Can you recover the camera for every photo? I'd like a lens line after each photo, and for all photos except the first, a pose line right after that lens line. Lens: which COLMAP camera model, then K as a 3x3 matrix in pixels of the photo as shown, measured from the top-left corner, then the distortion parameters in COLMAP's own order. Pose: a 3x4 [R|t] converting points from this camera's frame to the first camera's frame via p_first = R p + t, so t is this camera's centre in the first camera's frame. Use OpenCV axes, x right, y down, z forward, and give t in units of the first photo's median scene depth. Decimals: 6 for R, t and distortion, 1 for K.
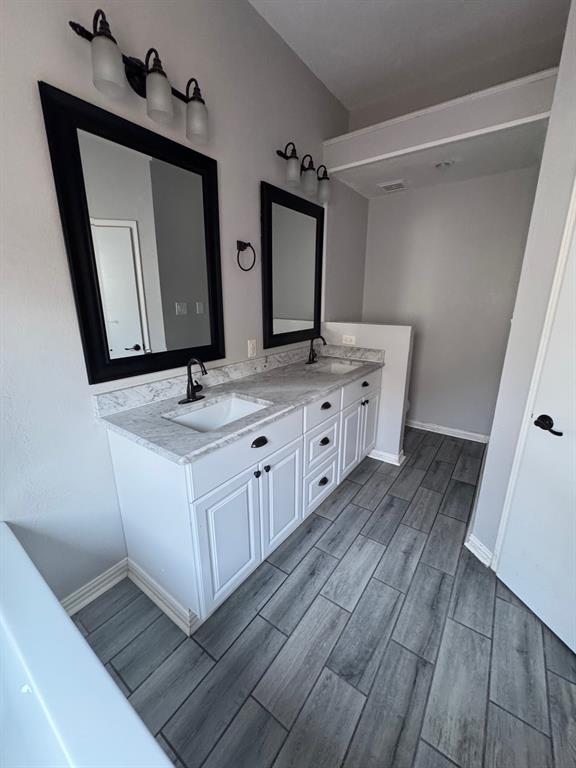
lens RADIAL K [[308.8, 0, 294.2], [0, 308.8, 386.0], [0, 0, 1]] dist [-0.003717, 0.000131]
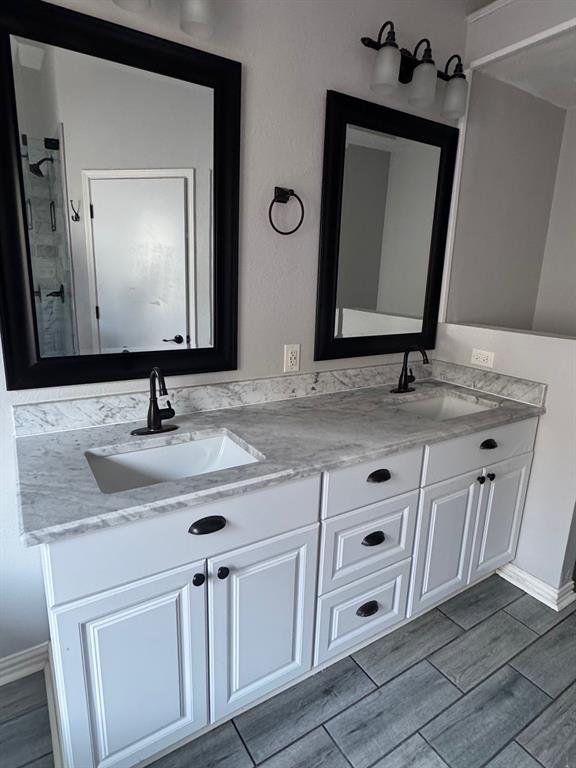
lens RADIAL K [[447.8, 0, 288.0], [0, 447.8, 384.0], [0, 0, 1]] dist [-0.001657, 0.001350]
pose [[0.928010, 0.117976, -0.353383, 0.200773], [-0.133157, 0.990915, -0.018866, -0.057459], [0.347947, 0.064563, 0.935289, 0.175220]]
